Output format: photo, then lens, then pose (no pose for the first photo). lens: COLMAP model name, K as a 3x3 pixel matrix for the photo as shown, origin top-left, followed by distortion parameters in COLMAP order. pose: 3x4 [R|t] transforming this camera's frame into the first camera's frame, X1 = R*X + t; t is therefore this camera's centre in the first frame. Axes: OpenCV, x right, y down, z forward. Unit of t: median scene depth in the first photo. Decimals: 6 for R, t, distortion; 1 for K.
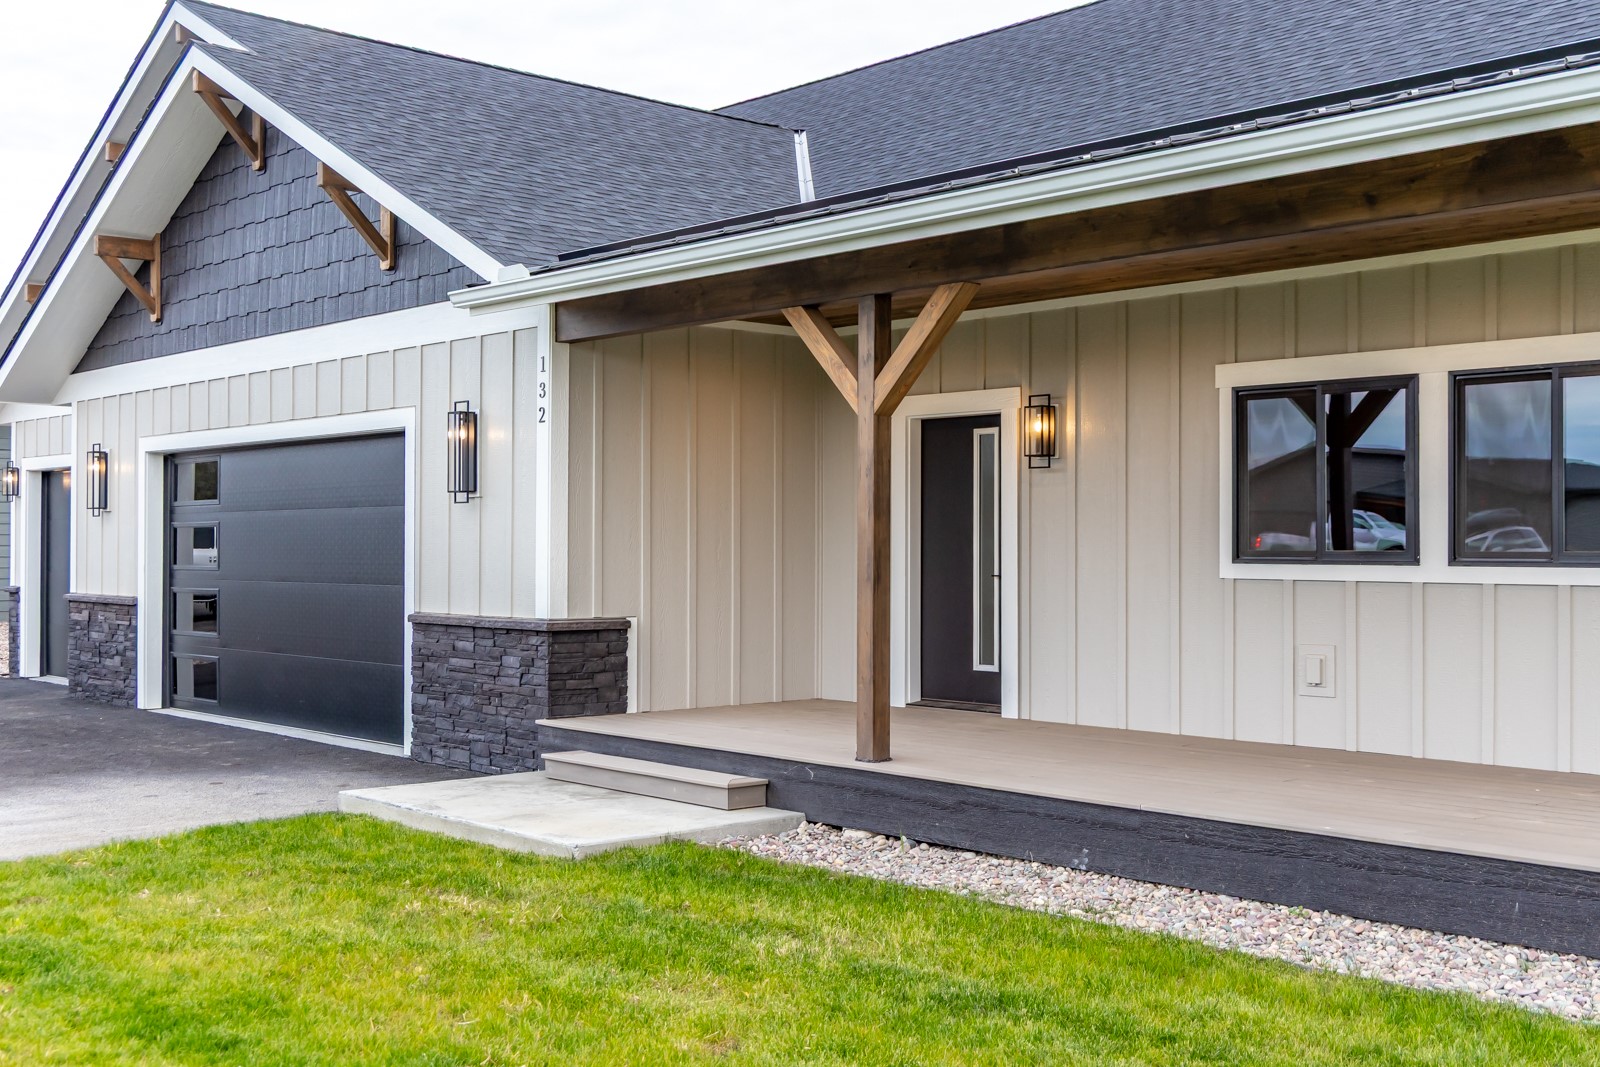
lens RADIAL K [[1775.7, 0, 800.0], [0, 1775.7, 533.5], [0, 0, 1]] dist [-0.001497, 0.012408]
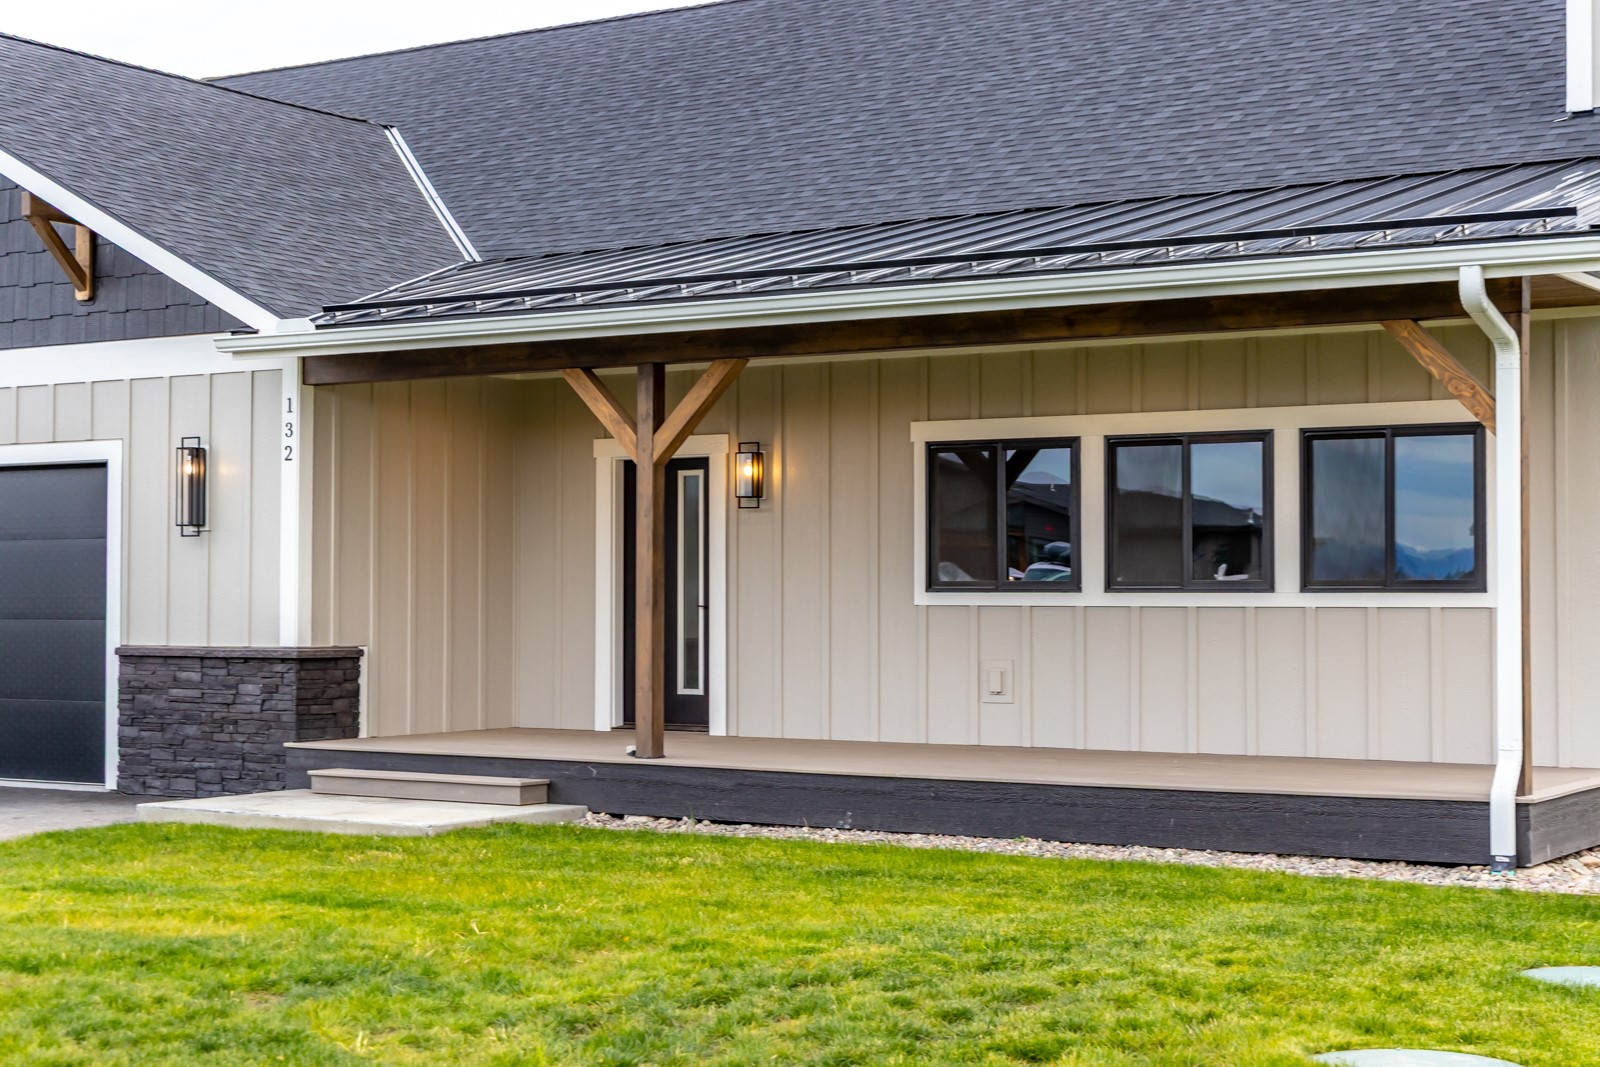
lens RADIAL K [[2482.6, 0, 800.0], [0, 2482.6, 533.5], [0, 0, 1]] dist [0.025423, 0.073592]
pose [[0.963708, 0.006189, 0.266888, -0.243917], [-0.001230, 0.999824, -0.018741, 0.007912], [-0.266956, 0.017733, 0.963545, -0.495413]]
